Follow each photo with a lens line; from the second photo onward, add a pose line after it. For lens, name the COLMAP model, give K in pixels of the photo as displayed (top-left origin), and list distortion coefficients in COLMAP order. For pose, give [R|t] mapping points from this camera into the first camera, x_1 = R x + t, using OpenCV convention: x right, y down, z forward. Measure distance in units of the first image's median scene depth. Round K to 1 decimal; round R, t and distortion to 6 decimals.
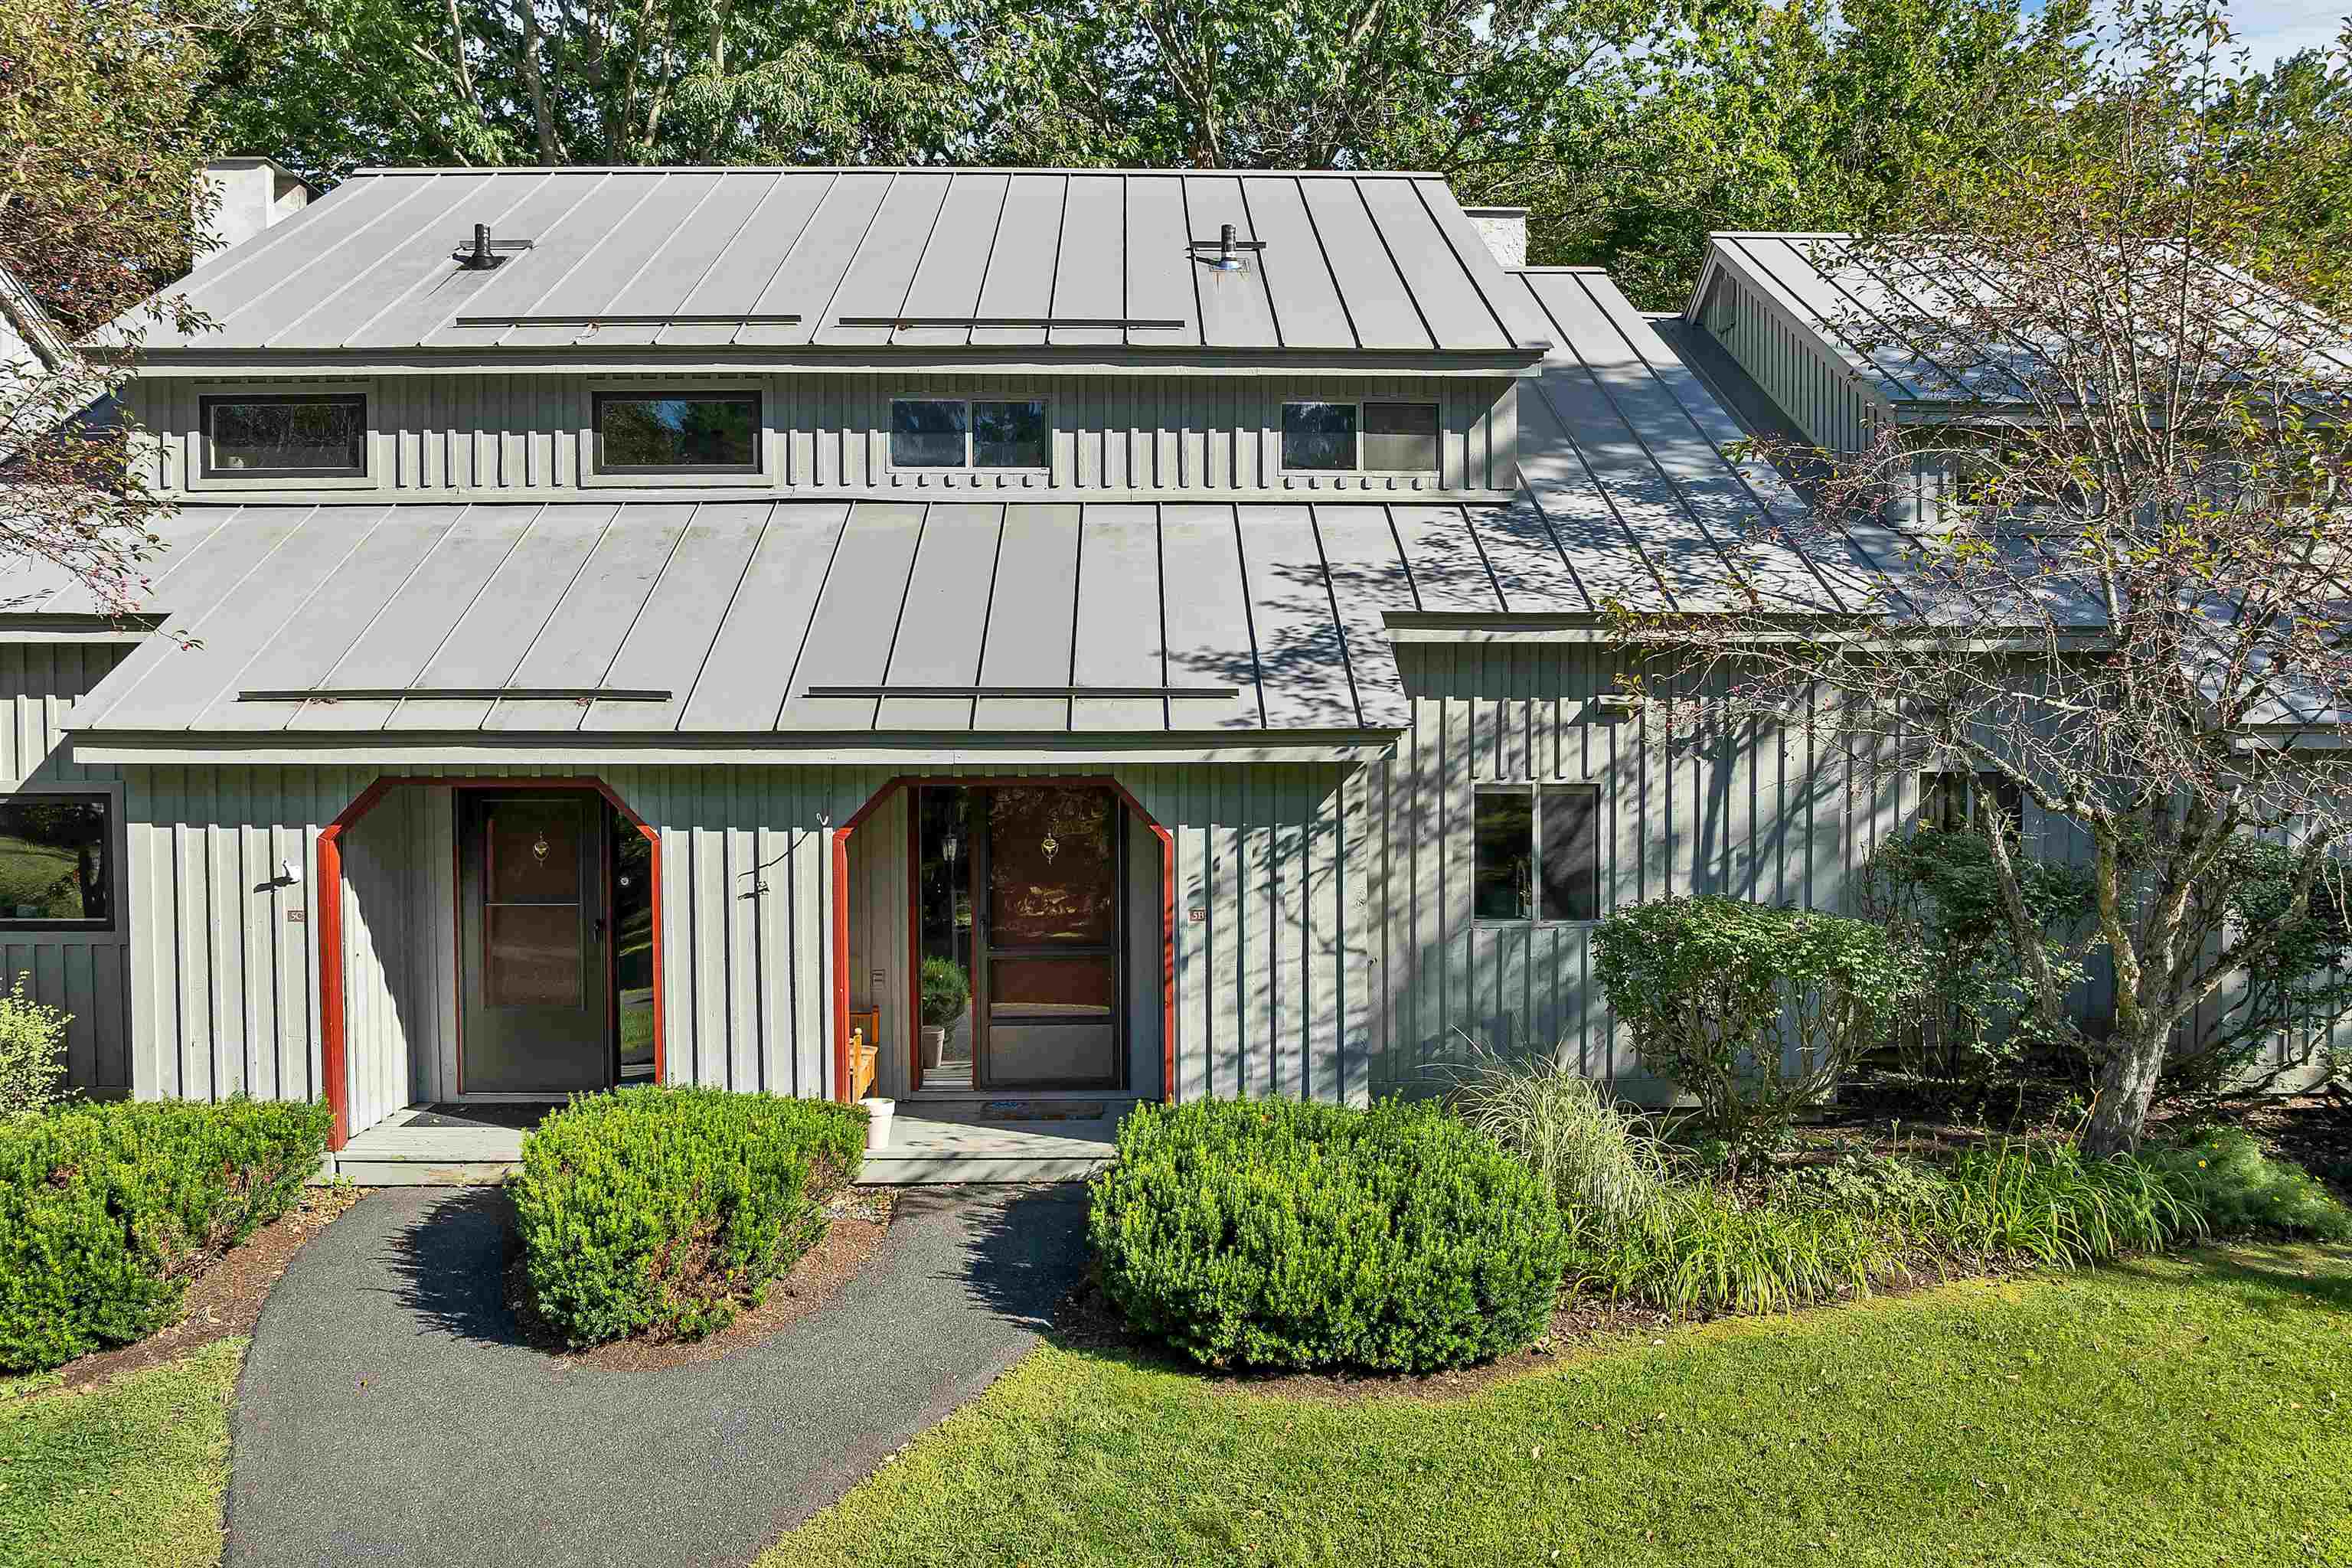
lens RADIAL K [[1632.0, 0, 1165.6], [0, 1632.0, 775.6], [0, 0, 1]] dist [-0.024002, -0.003602]
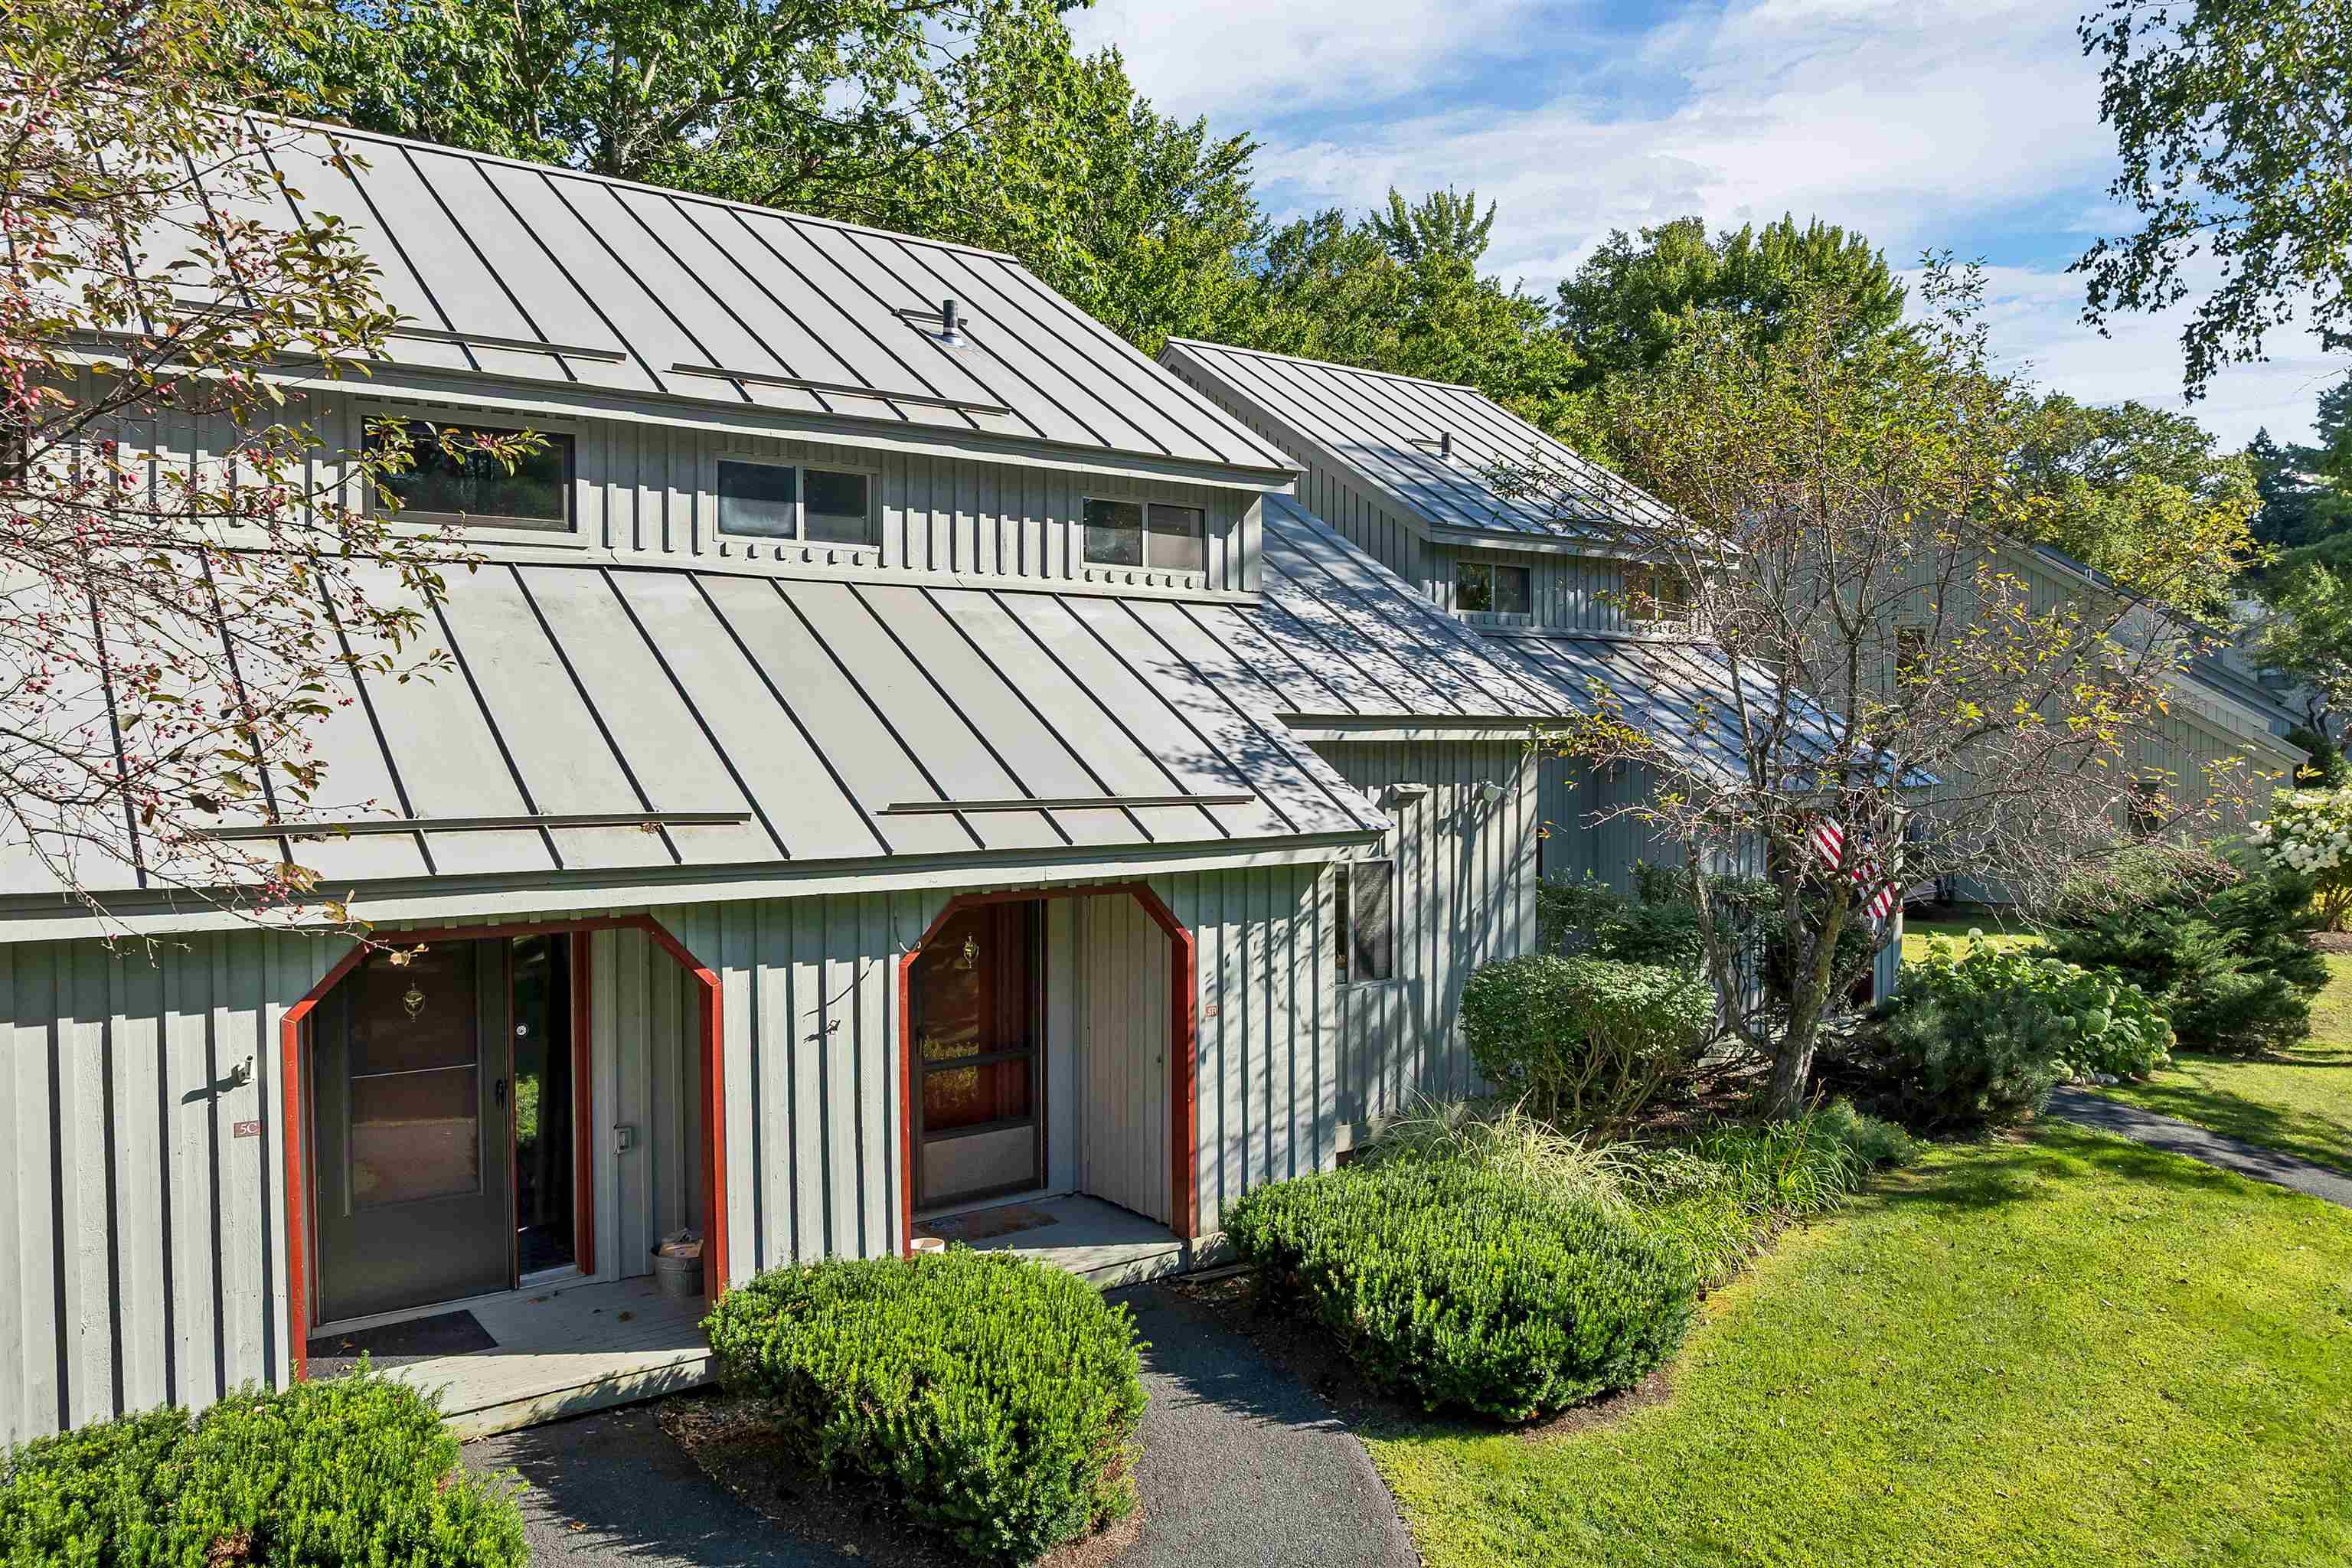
lens RADIAL K [[1632.0, 0, 1162.2], [0, 1632.0, 779.1], [0, 0, 1]] dist [-0.024002, -0.003602]
pose [[0.825977, -0.015548, 0.563490, -0.593504], [0.016396, 0.999859, 0.003554, -0.067030], [-0.563466, 0.006304, 0.826115, 0.151866]]
